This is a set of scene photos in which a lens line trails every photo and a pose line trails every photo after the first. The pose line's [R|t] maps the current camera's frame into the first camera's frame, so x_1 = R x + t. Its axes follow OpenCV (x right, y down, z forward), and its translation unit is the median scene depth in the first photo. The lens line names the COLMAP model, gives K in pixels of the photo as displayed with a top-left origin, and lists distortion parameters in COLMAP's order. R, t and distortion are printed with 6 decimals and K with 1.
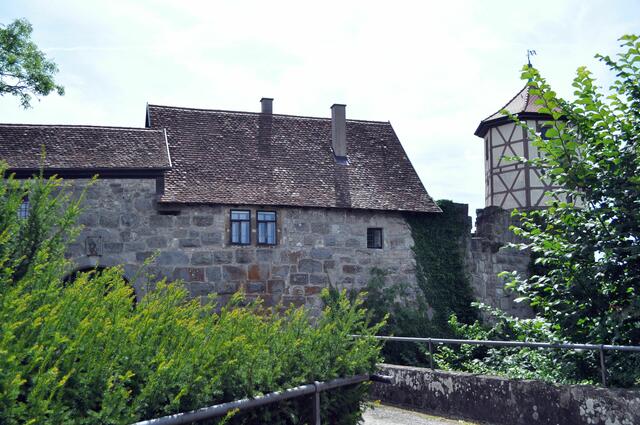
lens RADIAL K [[641.0, 0, 323.5], [0, 641.0, 211.3], [0, 0, 1]] dist [-0.049242, 0.000000]
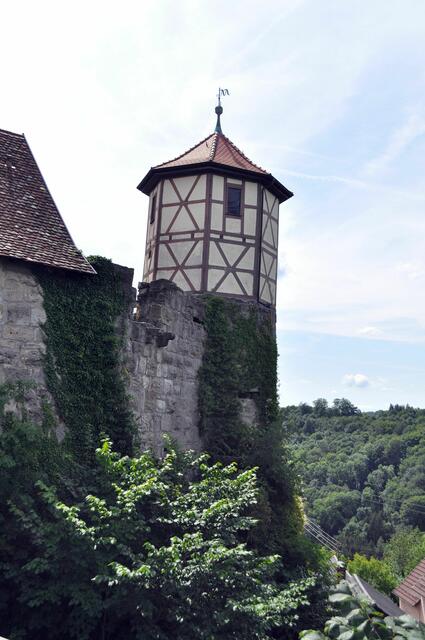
lens RADIAL K [[724.8, 0, 211.1], [0, 724.8, 323.6], [0, 0, 1]] dist [-0.061827, 0.000000]
pose [[0.920013, 0.099792, 0.378969, 0.022608], [-0.106162, 0.994340, -0.004107, 0.038185], [-0.377234, -0.036454, 0.925400, 0.273023]]
